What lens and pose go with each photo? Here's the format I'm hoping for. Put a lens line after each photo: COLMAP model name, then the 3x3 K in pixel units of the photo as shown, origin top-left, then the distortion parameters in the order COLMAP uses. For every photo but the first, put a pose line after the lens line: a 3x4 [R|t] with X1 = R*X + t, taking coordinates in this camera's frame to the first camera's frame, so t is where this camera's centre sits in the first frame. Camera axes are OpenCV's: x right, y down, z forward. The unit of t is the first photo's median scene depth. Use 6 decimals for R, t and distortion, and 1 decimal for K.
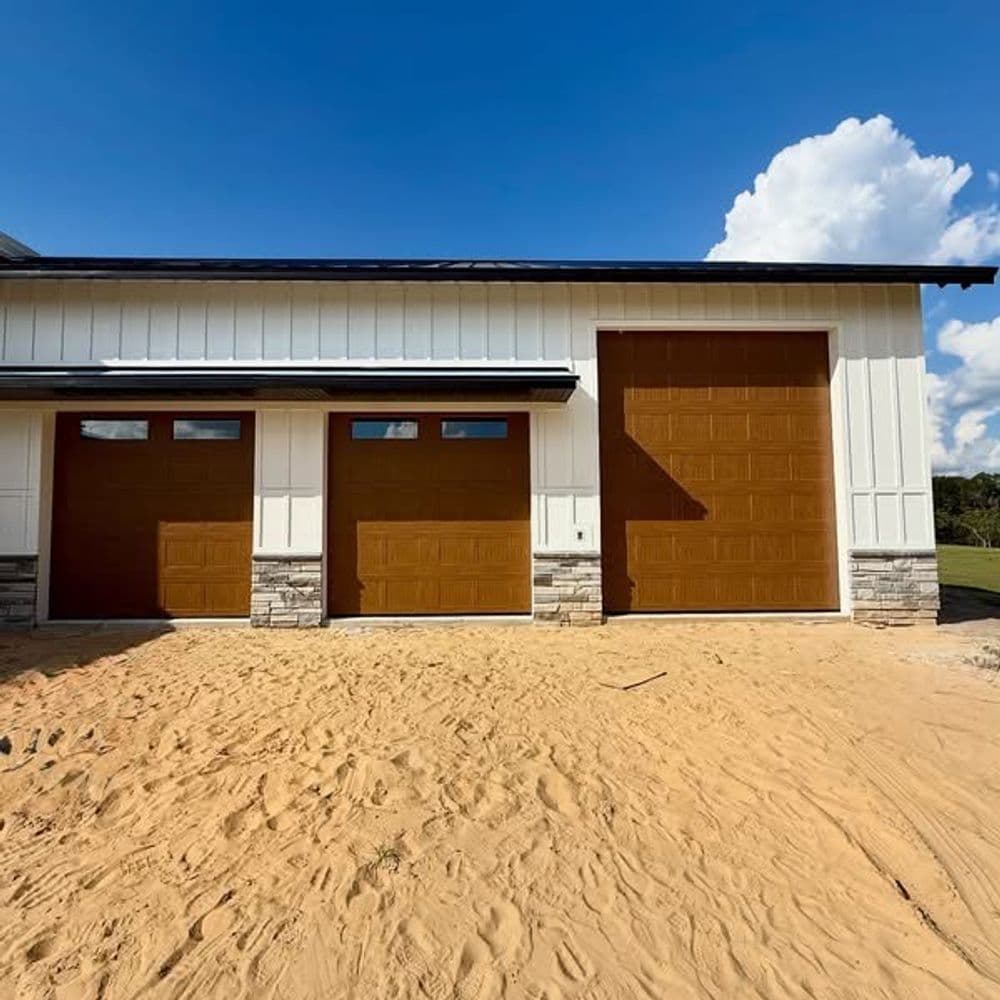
lens RADIAL K [[522.7, 0, 503.6], [0, 522.7, 492.2], [0, 0, 1]] dist [0.001535, -0.000873]
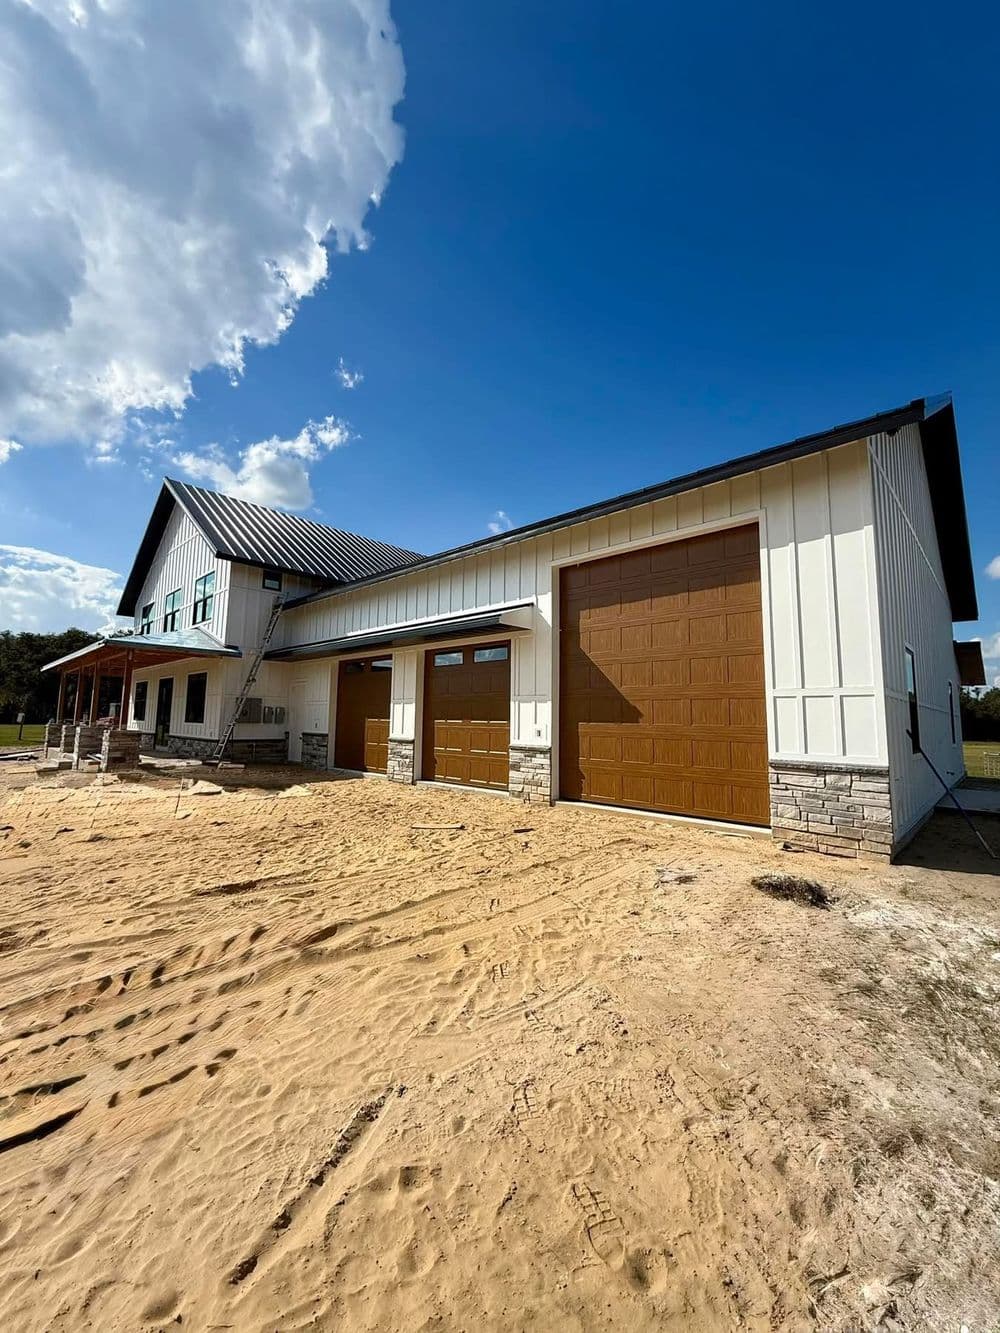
lens RADIAL K [[524.8, 0, 500.0], [0, 524.8, 666.5], [0, 0, 1]] dist [-0.000285, -0.000075]
pose [[0.708397, -0.056385, -0.703559, 0.982611], [0.019217, 0.997975, -0.060632, -0.003340], [0.705553, 0.029431, 0.708046, 0.028612]]
